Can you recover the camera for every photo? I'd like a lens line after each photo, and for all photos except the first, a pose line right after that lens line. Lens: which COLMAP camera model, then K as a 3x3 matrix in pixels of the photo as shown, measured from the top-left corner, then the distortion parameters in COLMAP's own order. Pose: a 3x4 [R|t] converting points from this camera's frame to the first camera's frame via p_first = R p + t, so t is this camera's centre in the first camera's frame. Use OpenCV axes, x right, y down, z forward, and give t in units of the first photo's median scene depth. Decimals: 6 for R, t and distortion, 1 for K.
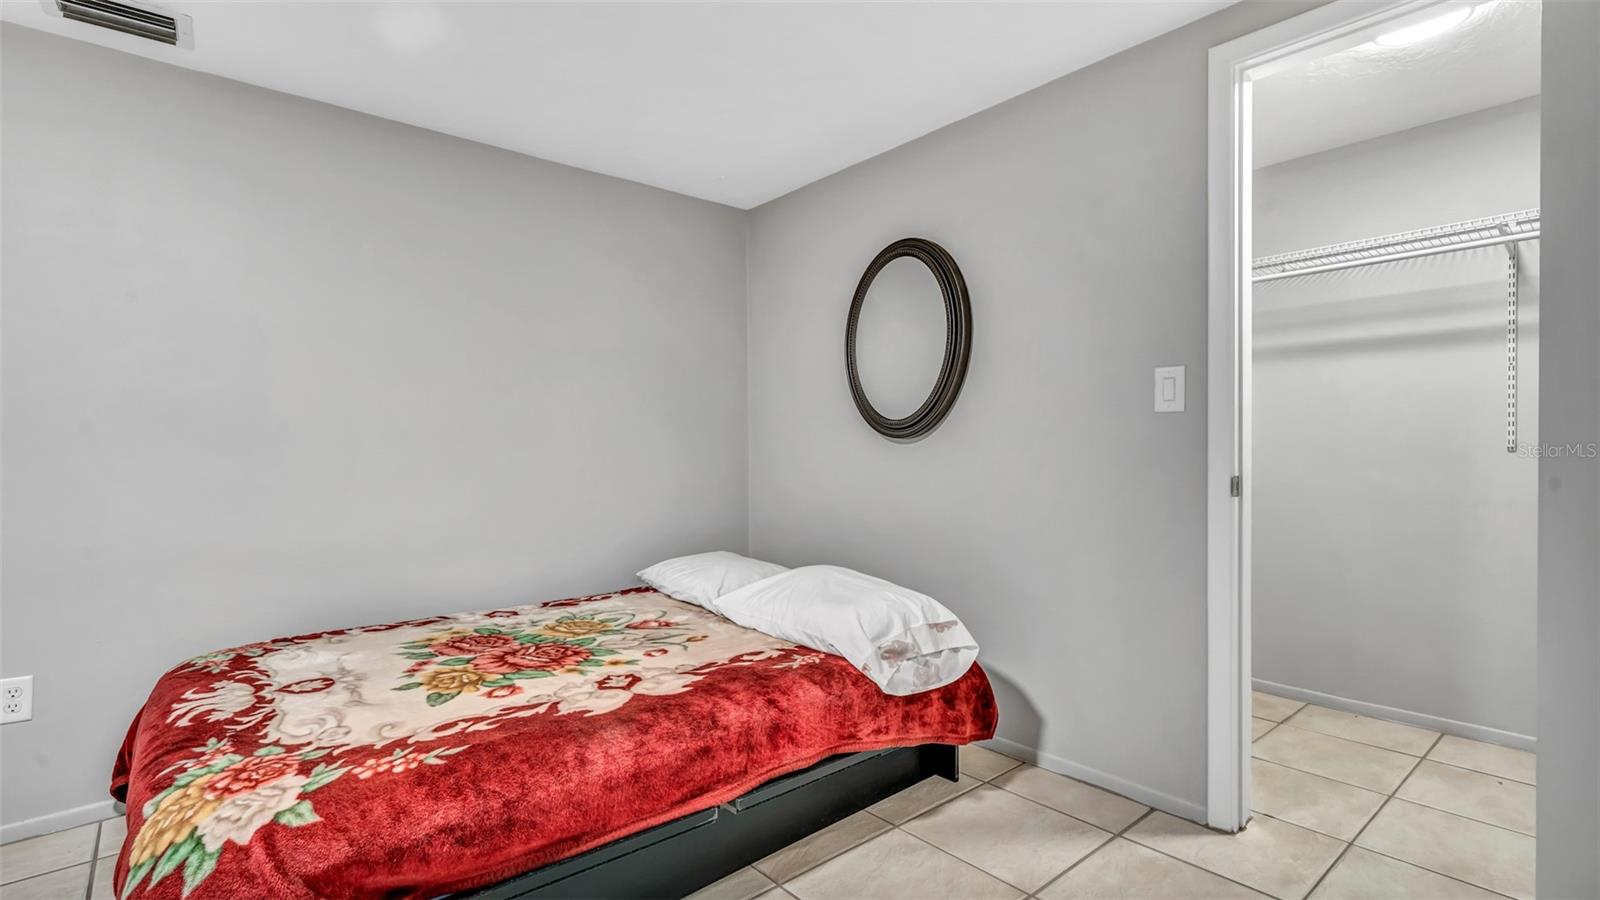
lens RADIAL K [[749.9, 0, 799.9], [0, 749.9, 448.3], [0, 0, 1]] dist [0.001135, 0.000100]
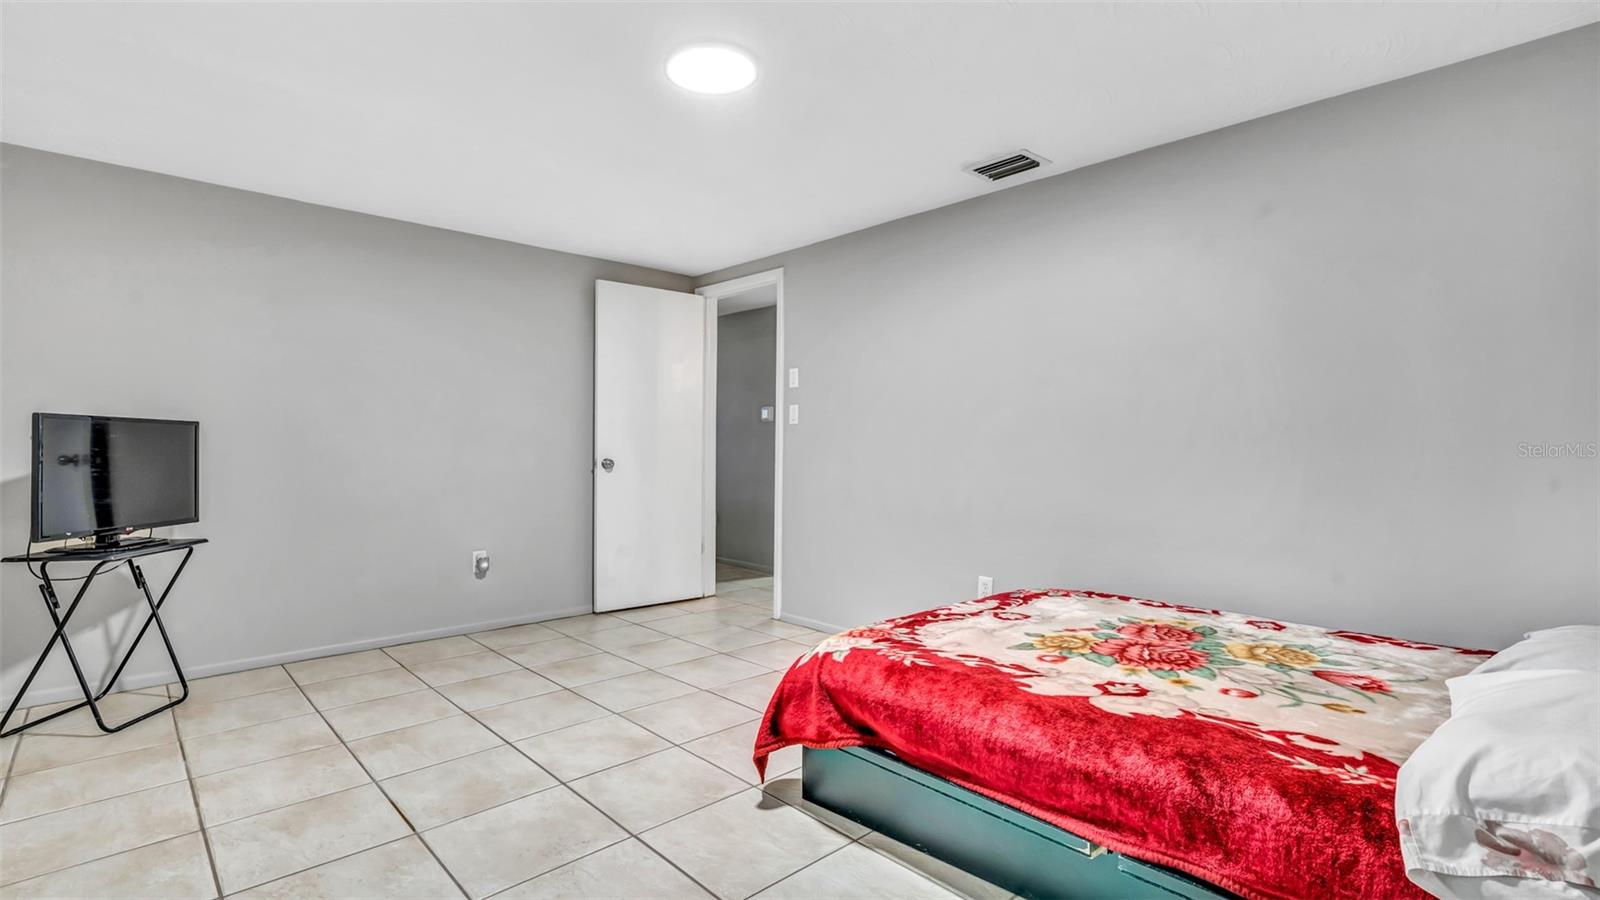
lens RADIAL K [[749.9, 0, 797.8], [0, 749.9, 445.1], [0, 0, 1]] dist [0.001135, 0.000100]
pose [[0.032145, 0.004428, -0.999473, 0.690782], [-0.001051, 0.999990, 0.004396, -0.002622], [0.999483, 0.000910, 0.032149, 0.552010]]
